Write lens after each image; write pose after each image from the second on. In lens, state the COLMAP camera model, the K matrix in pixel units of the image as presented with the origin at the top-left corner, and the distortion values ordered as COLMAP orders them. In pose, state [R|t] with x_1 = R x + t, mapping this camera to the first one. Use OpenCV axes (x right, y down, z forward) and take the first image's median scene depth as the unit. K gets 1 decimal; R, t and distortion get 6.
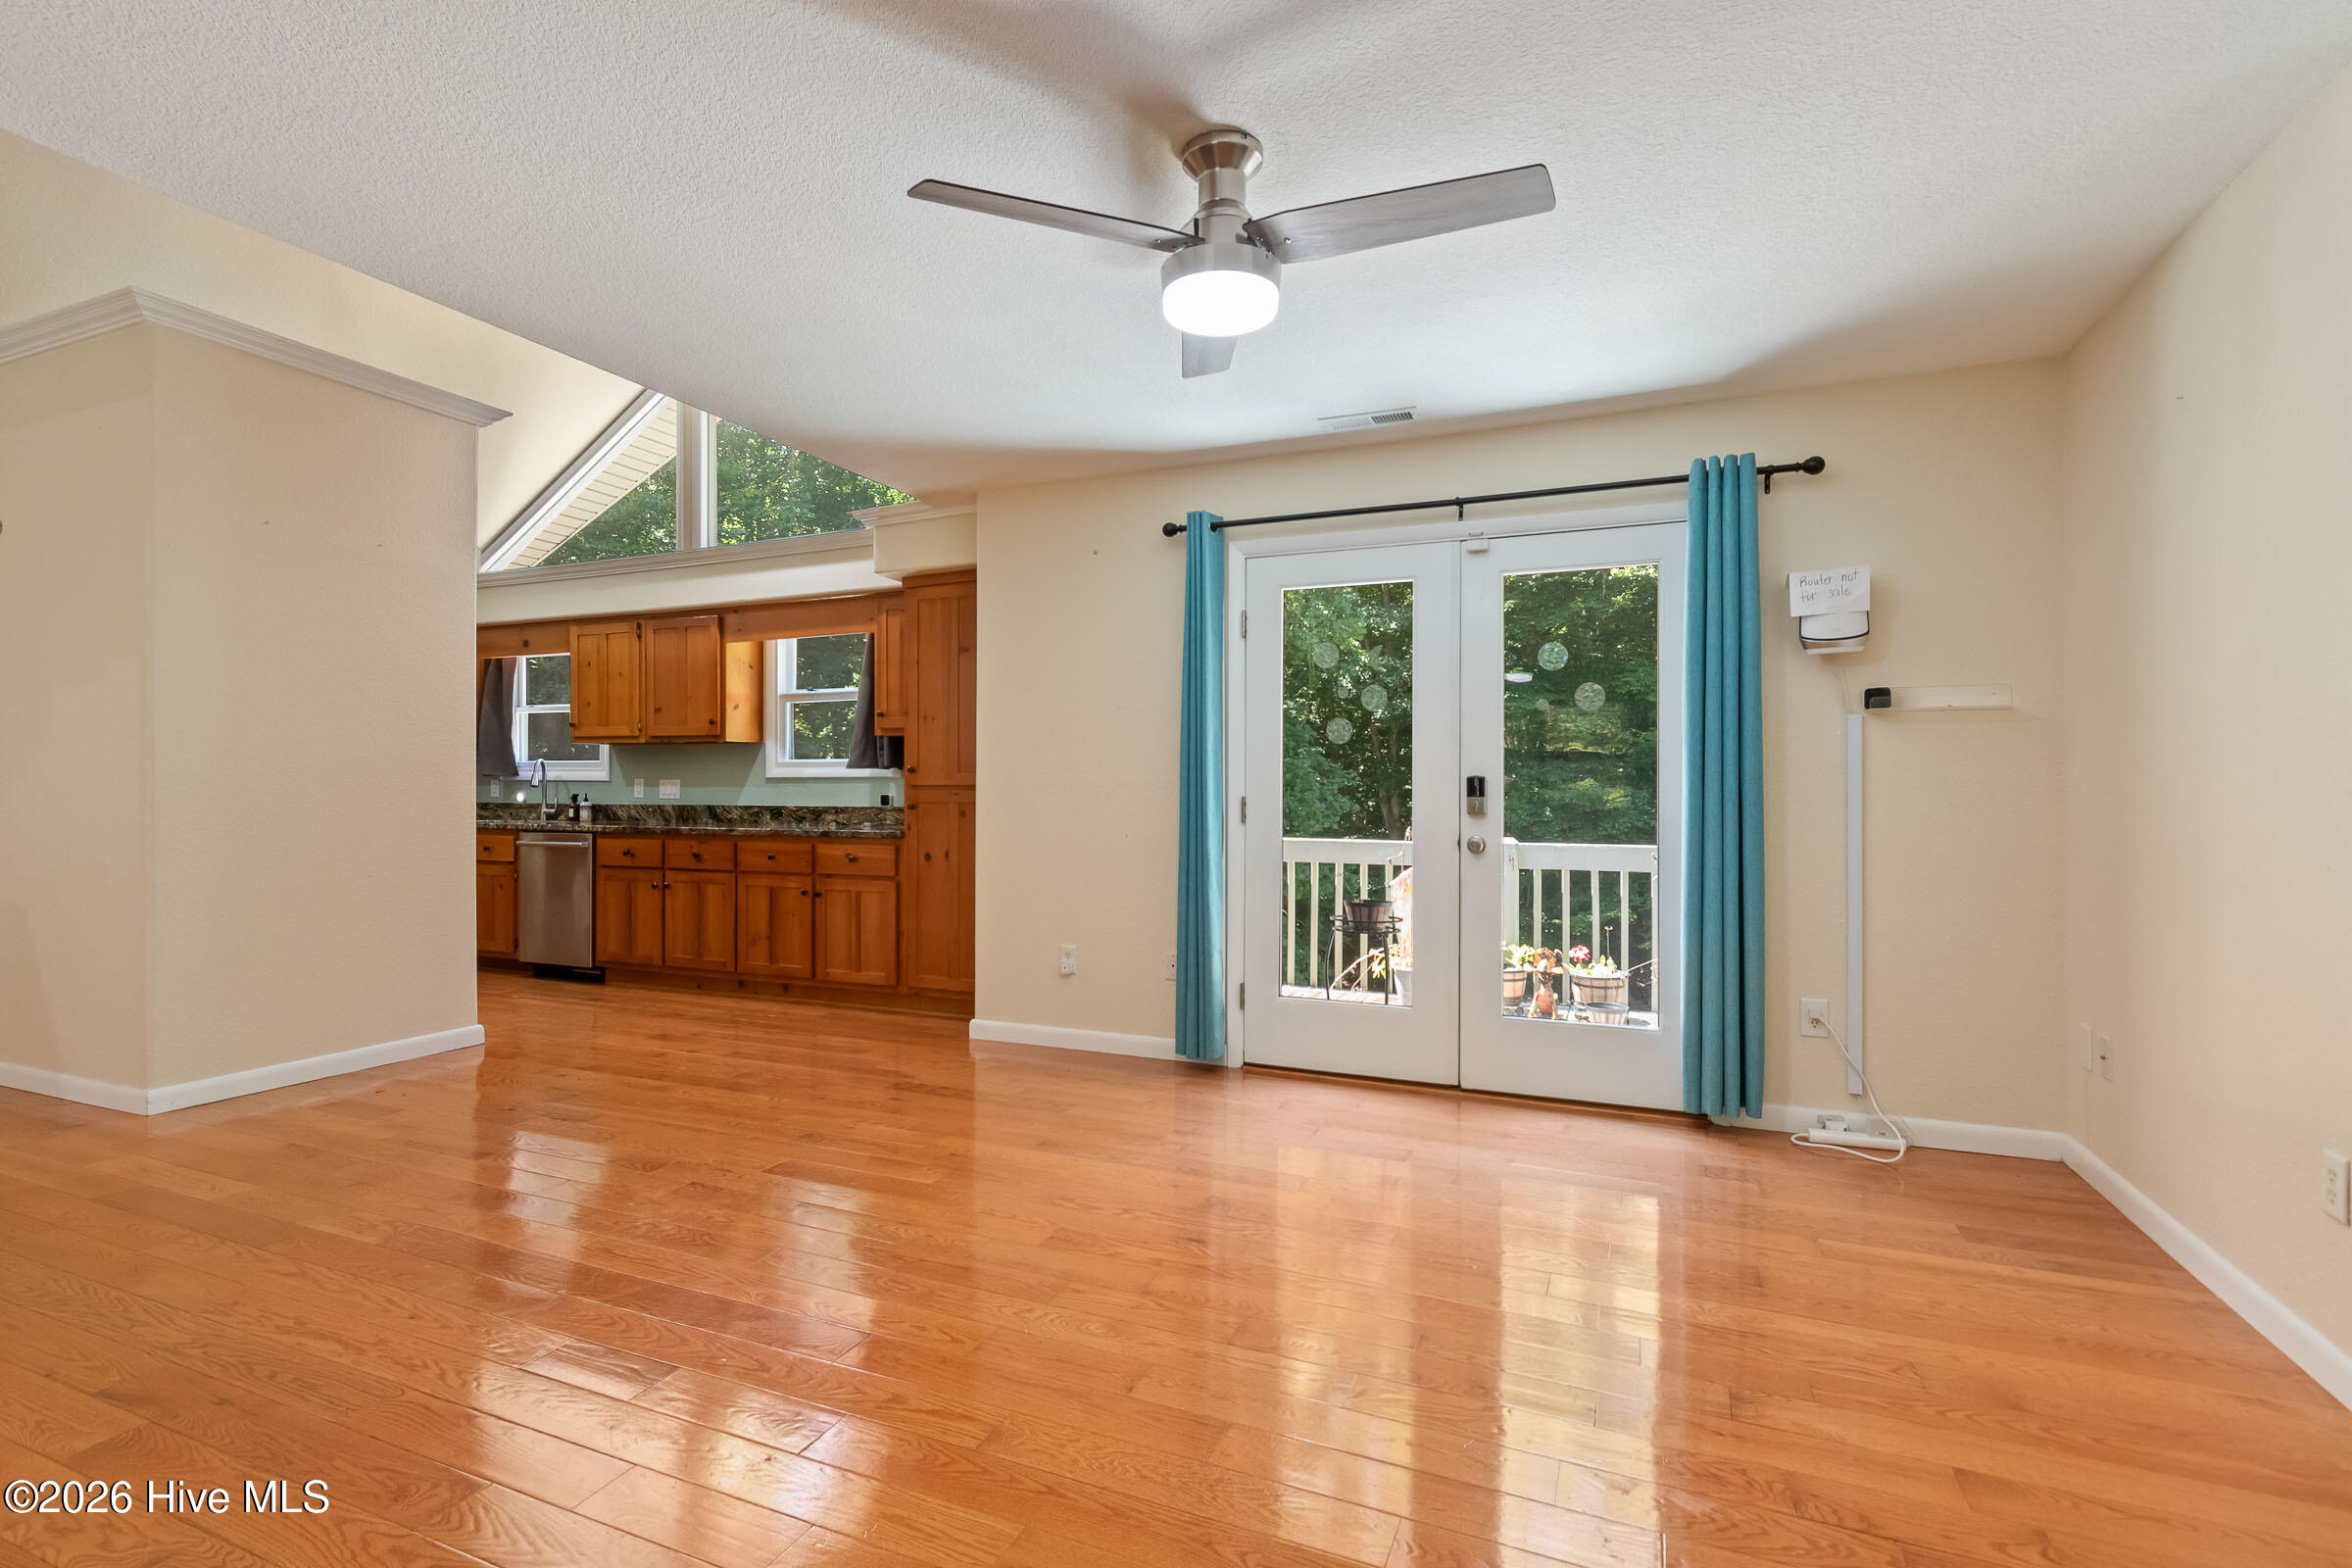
lens RADIAL K [[1151.2, 0, 1143.0], [0, 1151.2, 792.6], [0, 0, 1]] dist [0.005923, -0.002947]
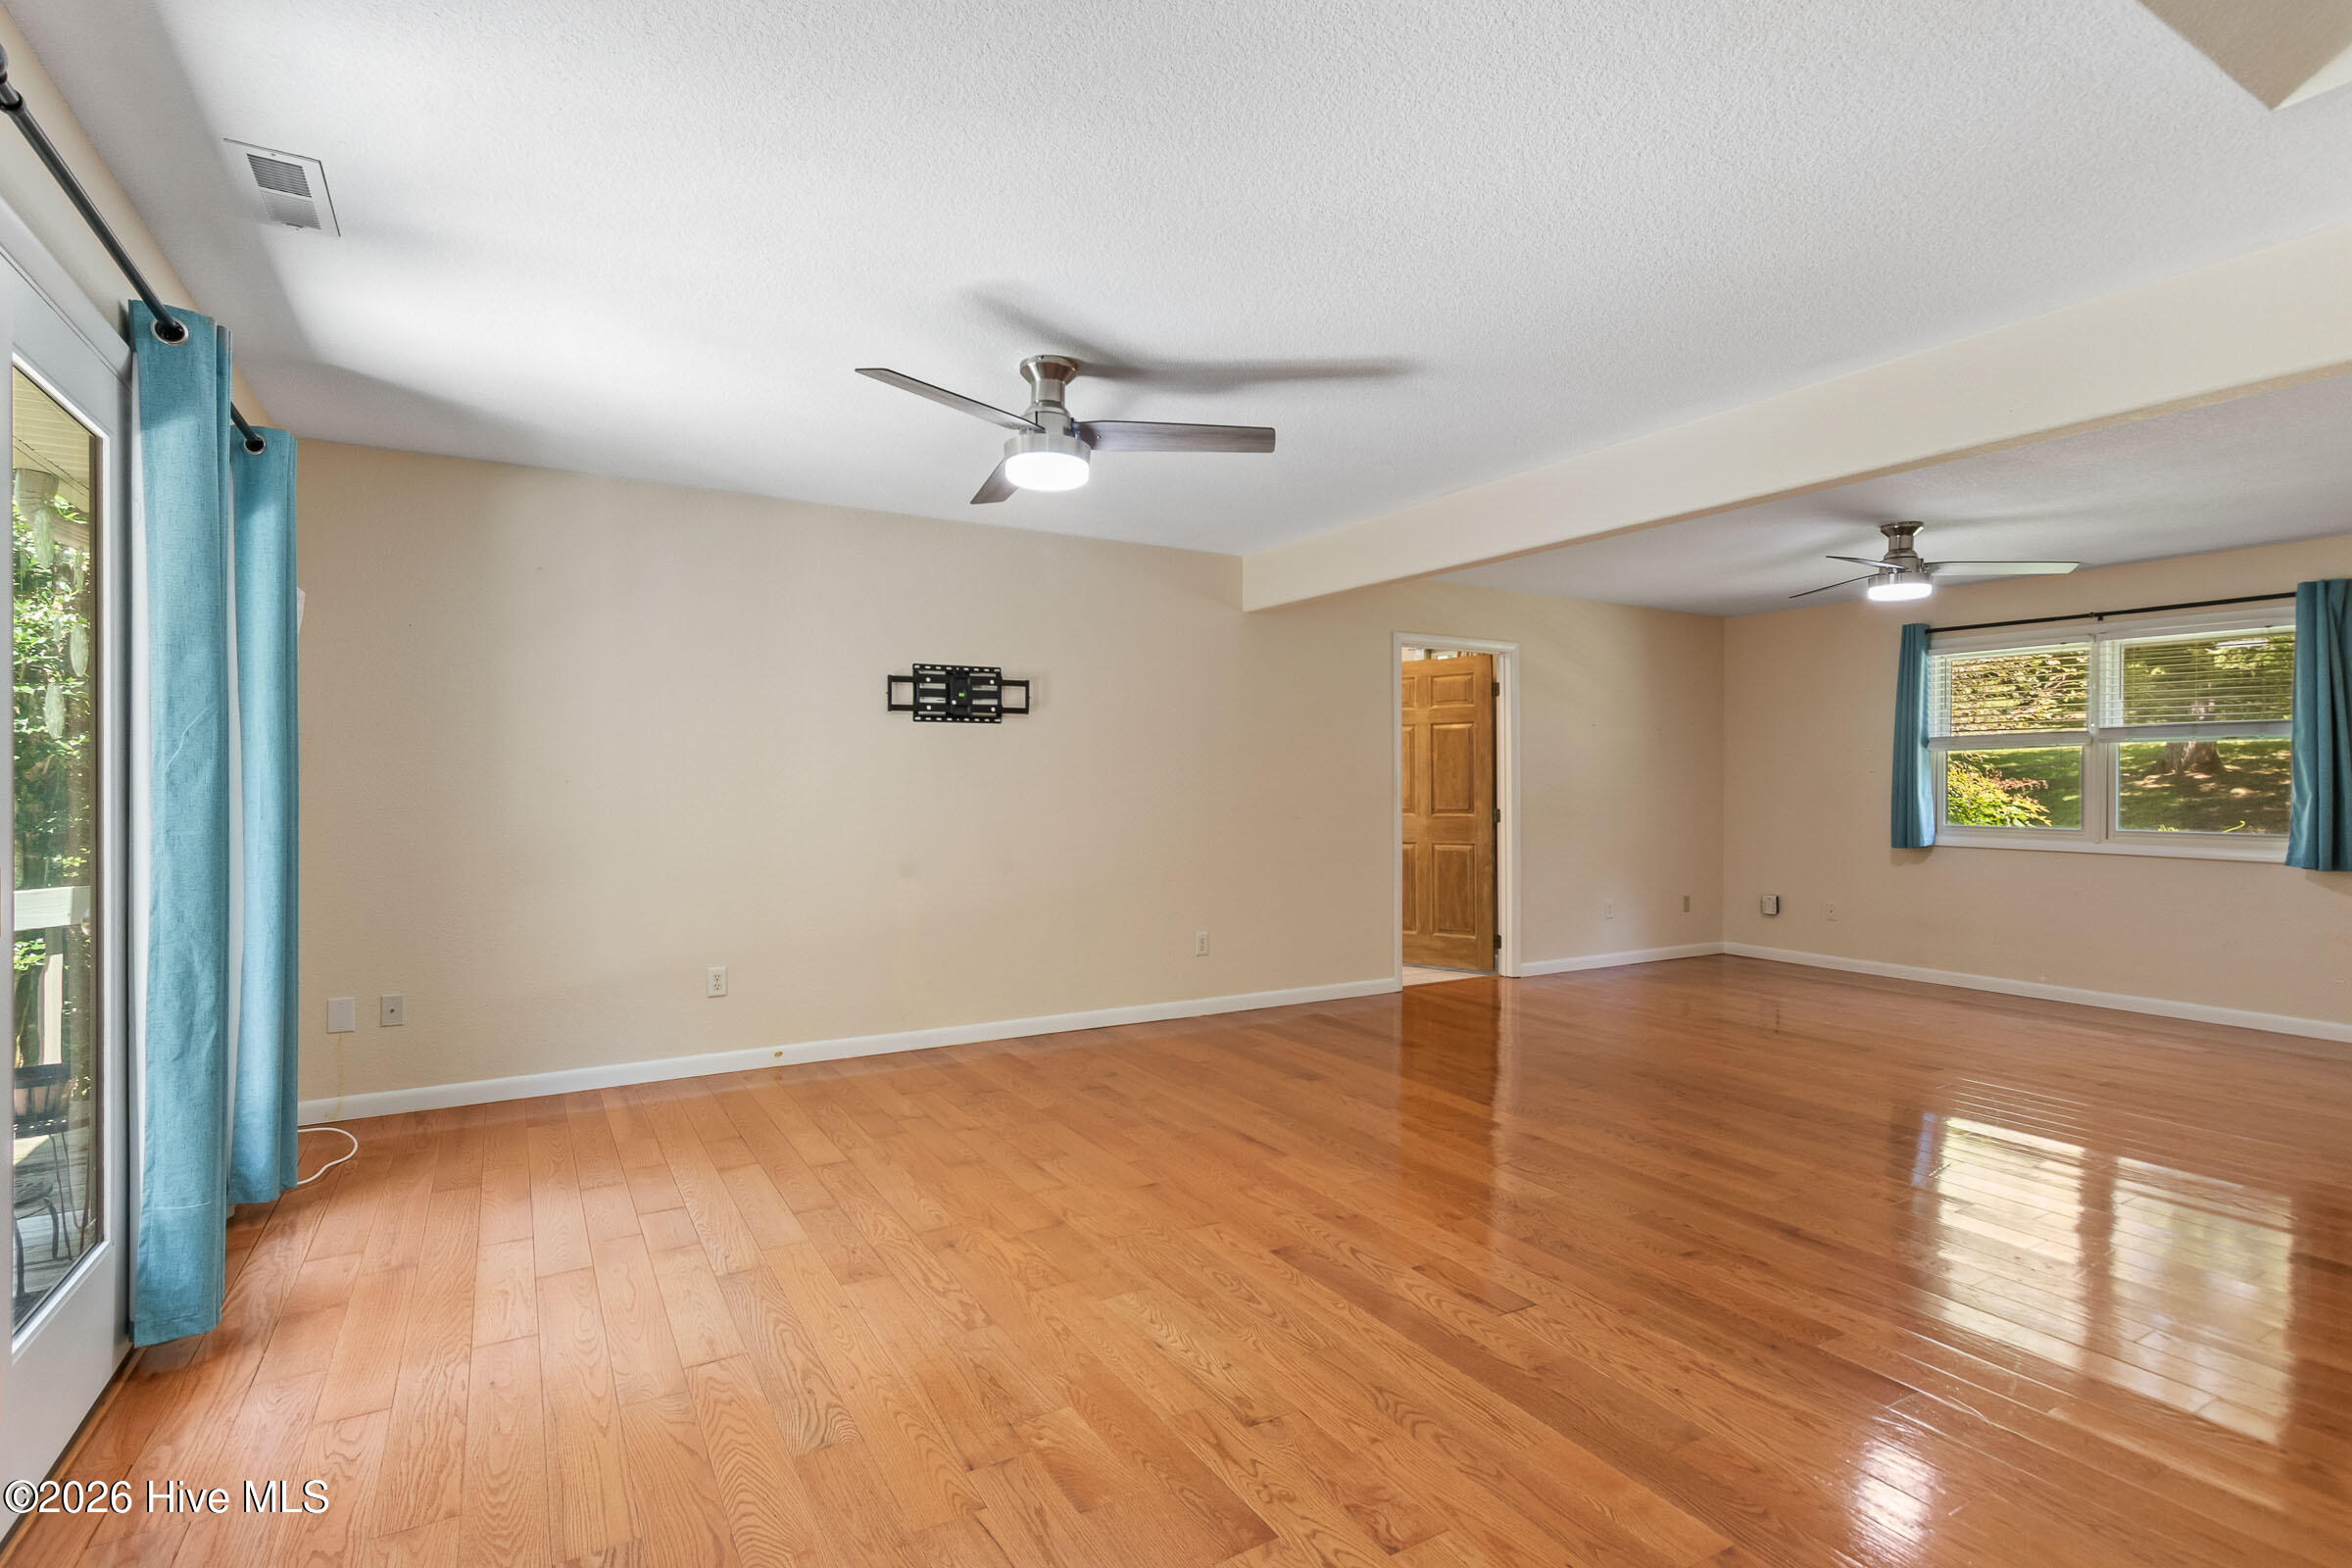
lens RADIAL K [[1088.1, 0, 1152.6], [0, 1088.1, 797.1], [0, 0, 1]] dist [0.002469, -0.000344]
pose [[-0.816011, -0.014514, 0.577854, -0.382433], [-0.007642, 0.999868, 0.014321, -0.025285], [-0.577986, 0.007270, -0.816015, 0.959089]]
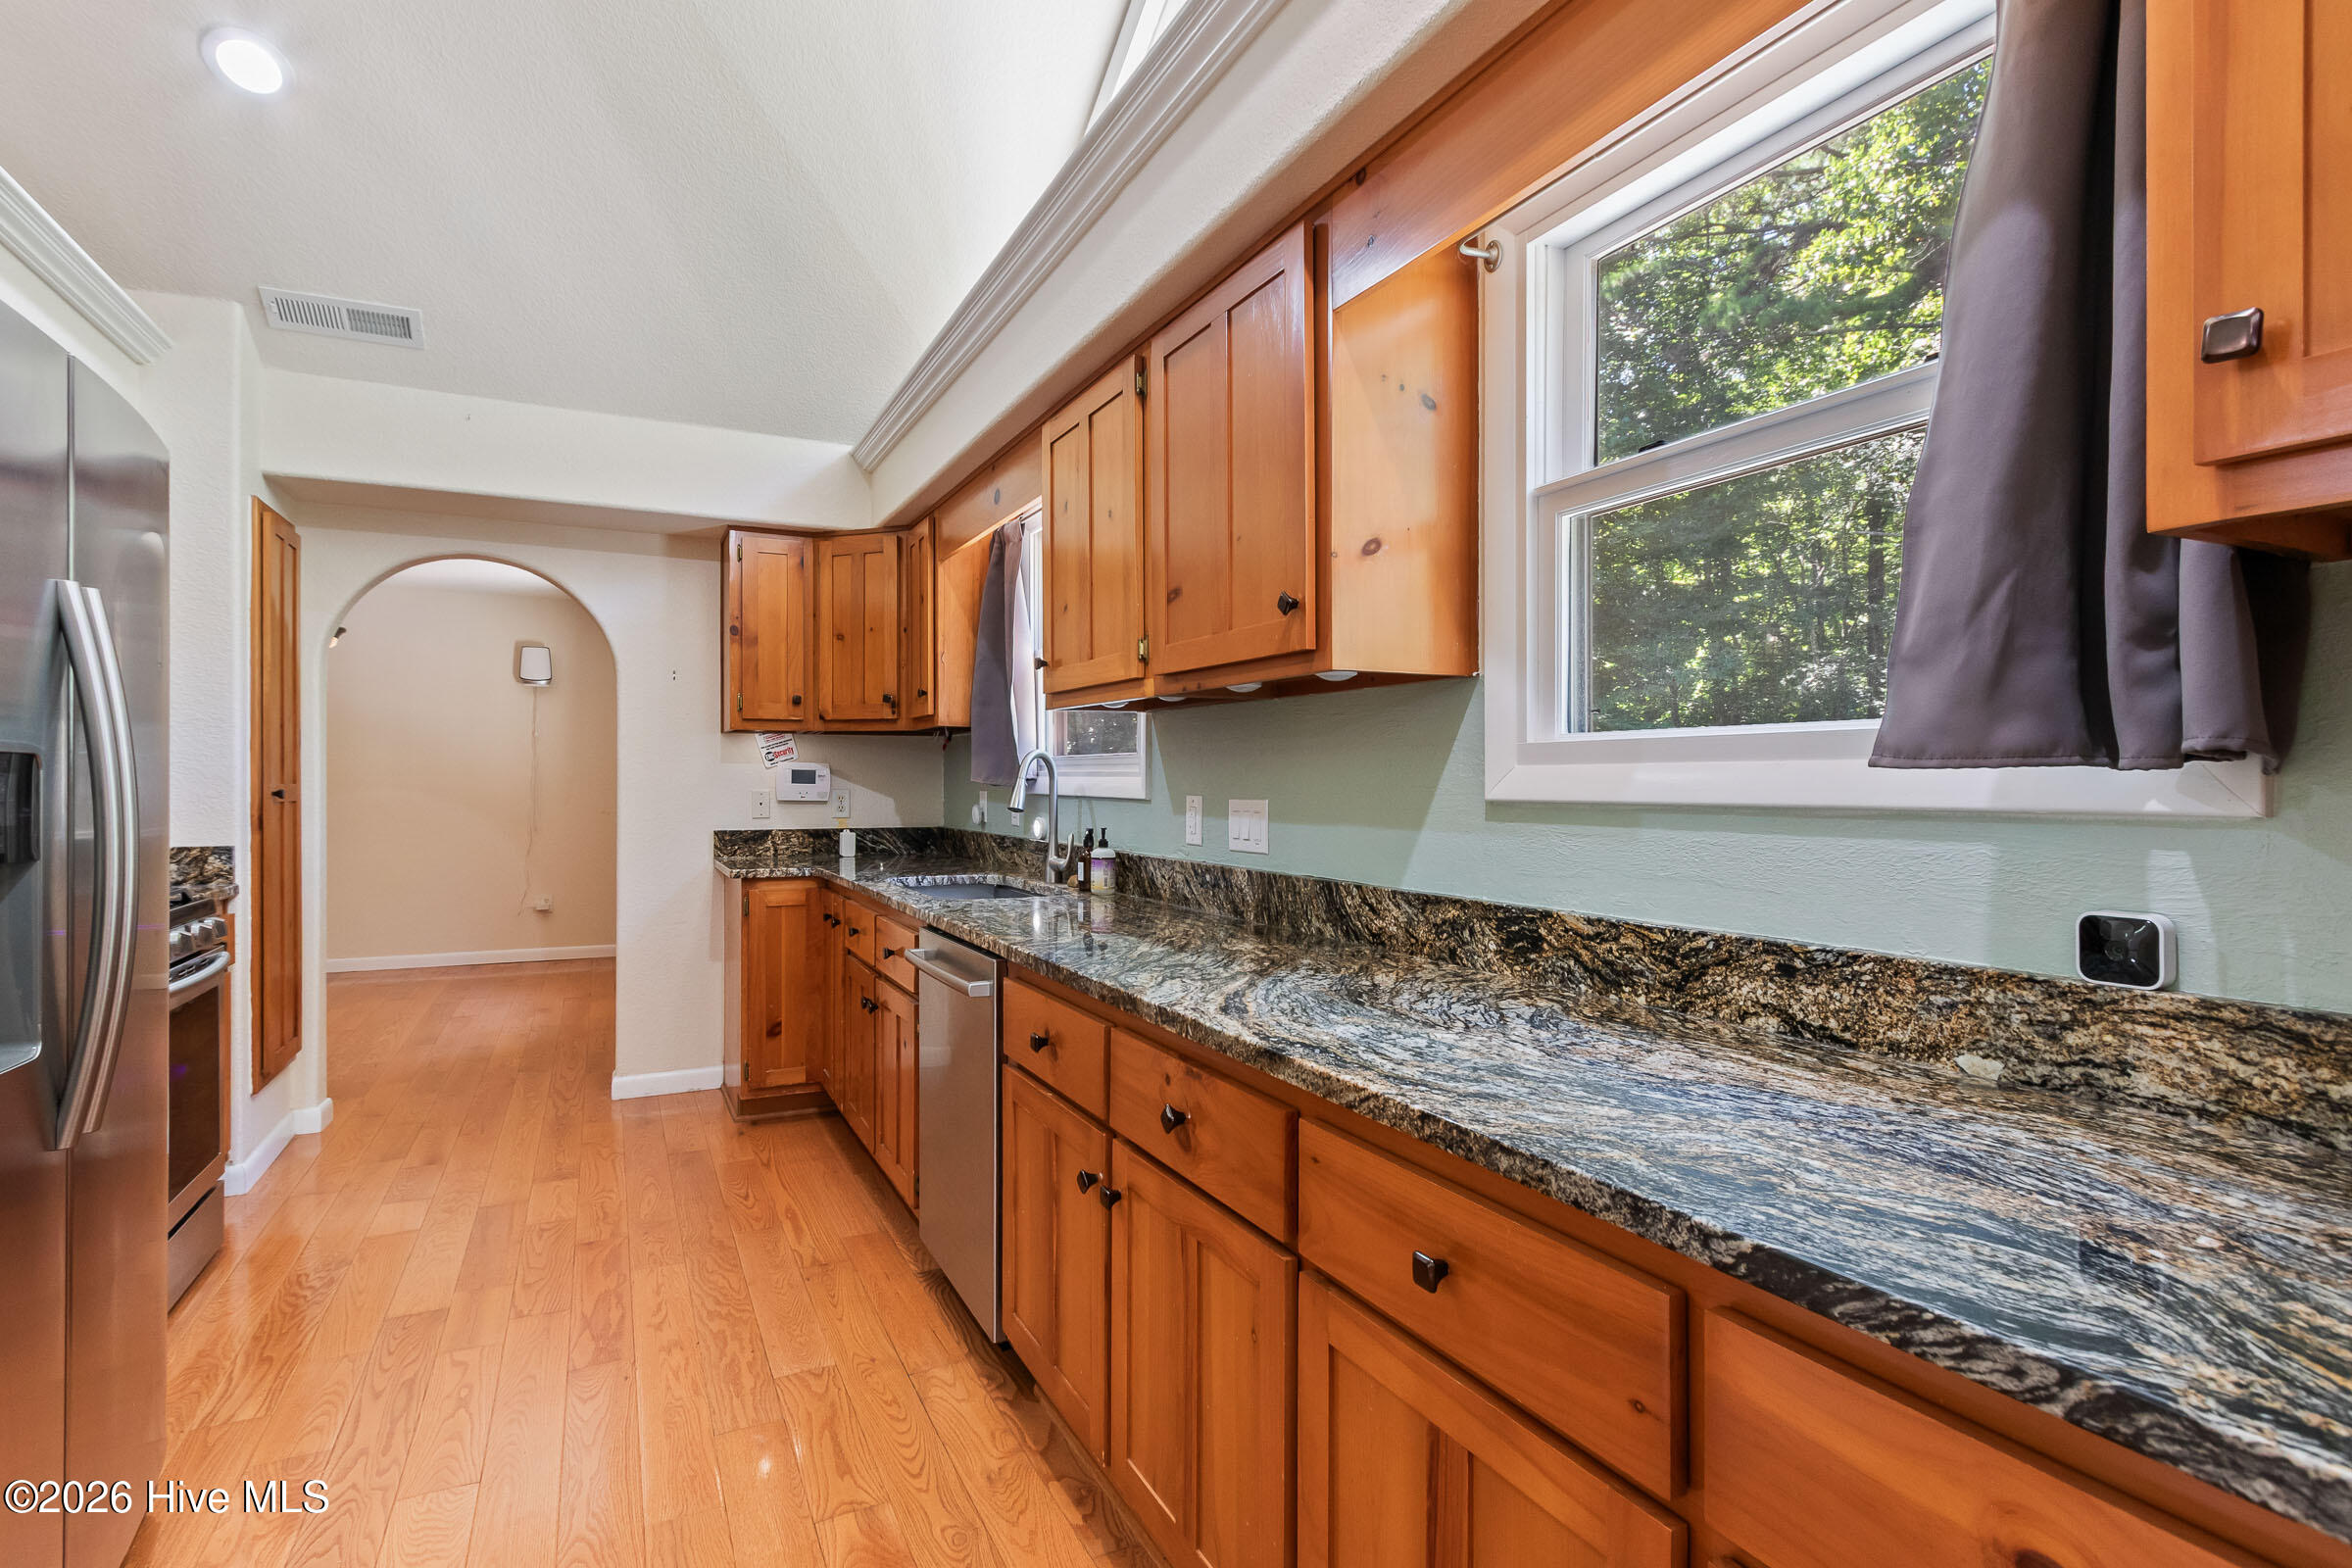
lens RADIAL K [[1151.2, 0, 1137.4], [0, 1151.2, 786.8], [0, 0, 1]] dist [0.005923, -0.002947]
pose [[0.765865, -0.001712, -0.642999, -0.279920], [0.005136, 0.999981, 0.003455, -0.022996], [0.642981, -0.005949, 0.765859, 0.964351]]
